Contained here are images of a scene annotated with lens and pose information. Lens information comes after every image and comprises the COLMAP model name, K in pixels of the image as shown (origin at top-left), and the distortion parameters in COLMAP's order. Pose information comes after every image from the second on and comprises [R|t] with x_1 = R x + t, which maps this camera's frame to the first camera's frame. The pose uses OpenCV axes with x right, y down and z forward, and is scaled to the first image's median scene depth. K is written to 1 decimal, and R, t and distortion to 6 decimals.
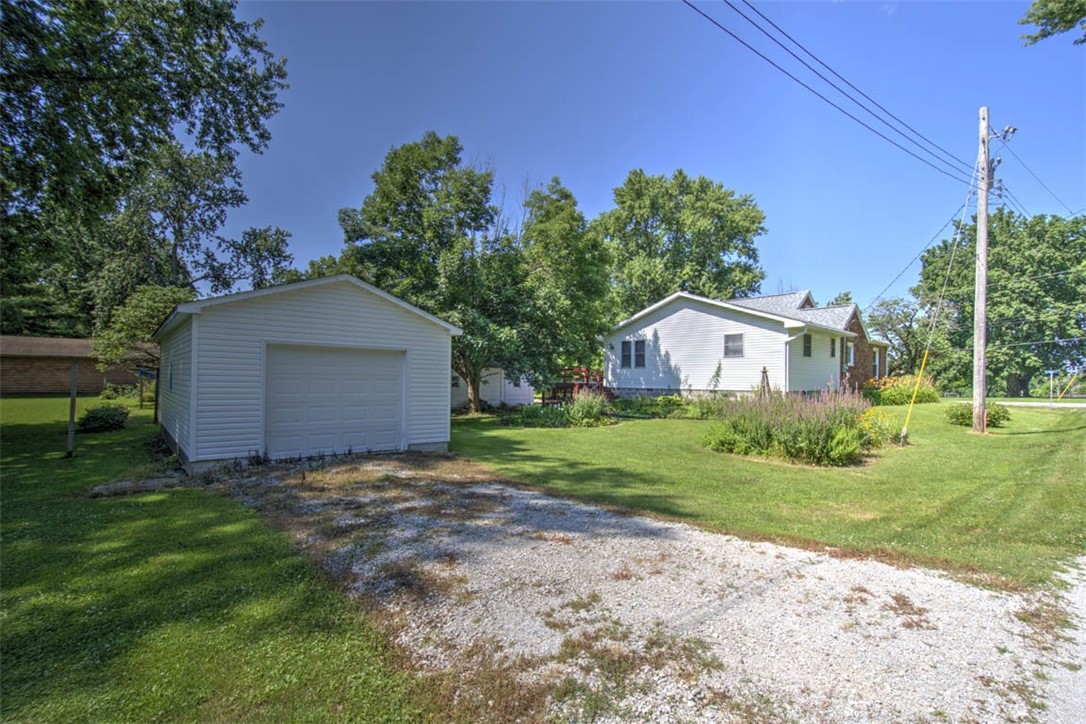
lens RADIAL K [[498.5, 0, 540.2], [0, 498.5, 365.7], [0, 0, 1]] dist [-0.001237, -0.000091]
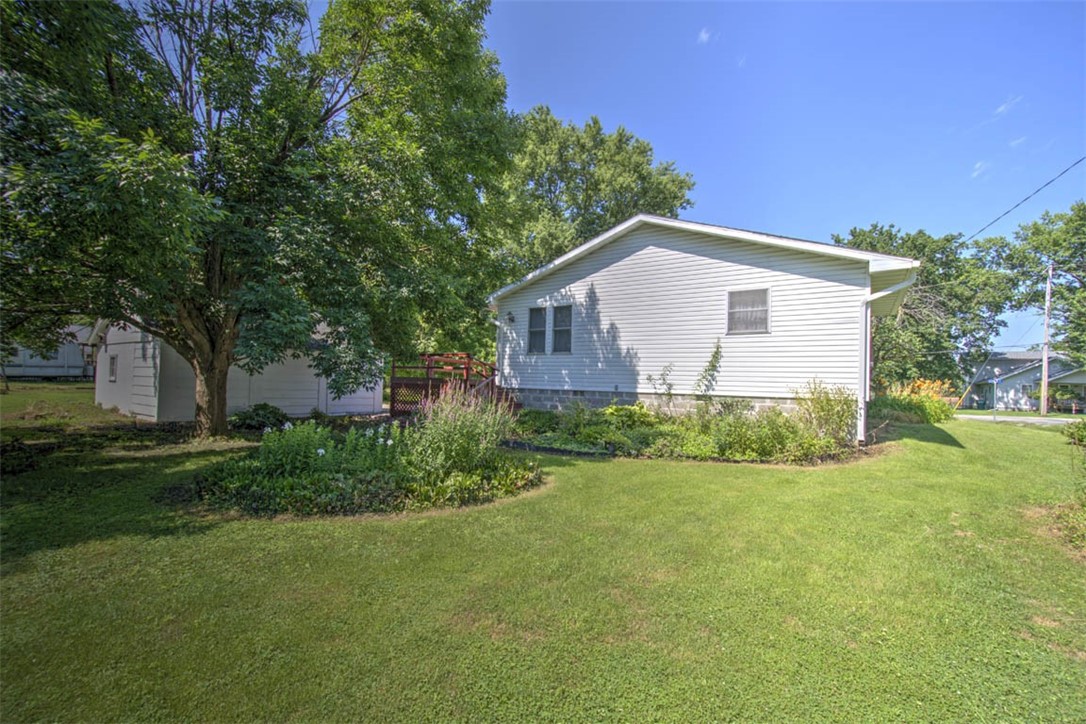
lens RADIAL K [[458.2, 0, 544.1], [0, 458.2, 373.7], [0, 0, 1]] dist [0.005067, -0.000776]
pose [[0.967312, 0.029540, 0.251861, 0.051808], [-0.031206, 0.999510, 0.002622, 0.026954], [-0.251660, -0.010396, 0.967760, 0.513503]]
